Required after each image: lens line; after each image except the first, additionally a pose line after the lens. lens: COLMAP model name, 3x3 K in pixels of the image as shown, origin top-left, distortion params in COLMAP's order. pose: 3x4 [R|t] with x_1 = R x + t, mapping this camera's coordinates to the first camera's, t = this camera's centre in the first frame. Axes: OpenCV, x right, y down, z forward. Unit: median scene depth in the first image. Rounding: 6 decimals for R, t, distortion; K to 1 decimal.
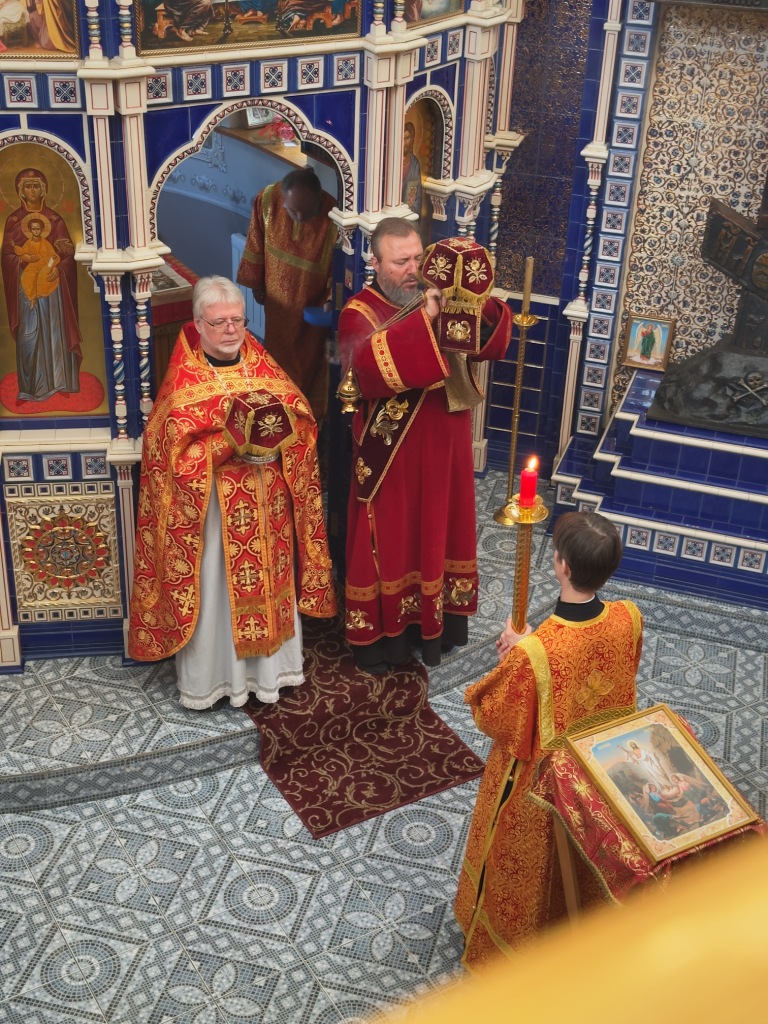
lens RADIAL K [[1412.7, 0, 354.3], [0, 1412.7, 510.7], [0, 0, 1]] dist [0.075836, 0.000000]
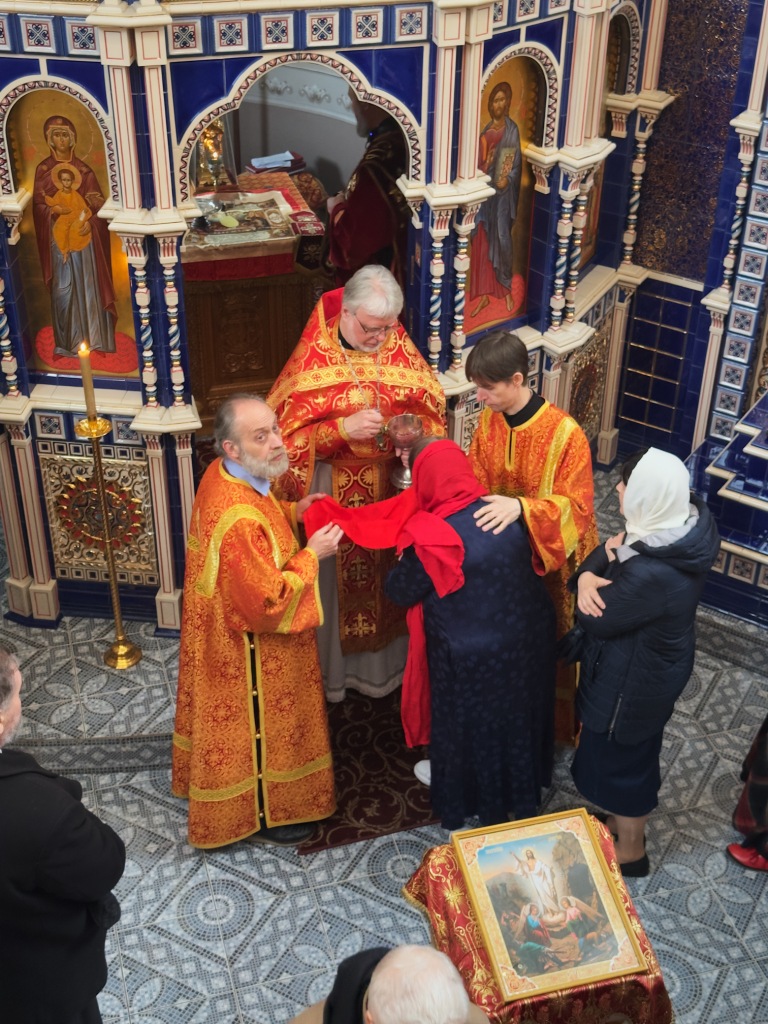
lens RADIAL K [[1412.7, 0, 373.4], [0, 1412.7, 513.9], [0, 0, 1]] dist [0.075836, 0.000000]
pose [[0.969938, 0.123166, -0.209882, 0.188318], [-0.108014, 0.990742, 0.082234, -0.073719], [0.218068, -0.057091, 0.974262, 0.104687]]
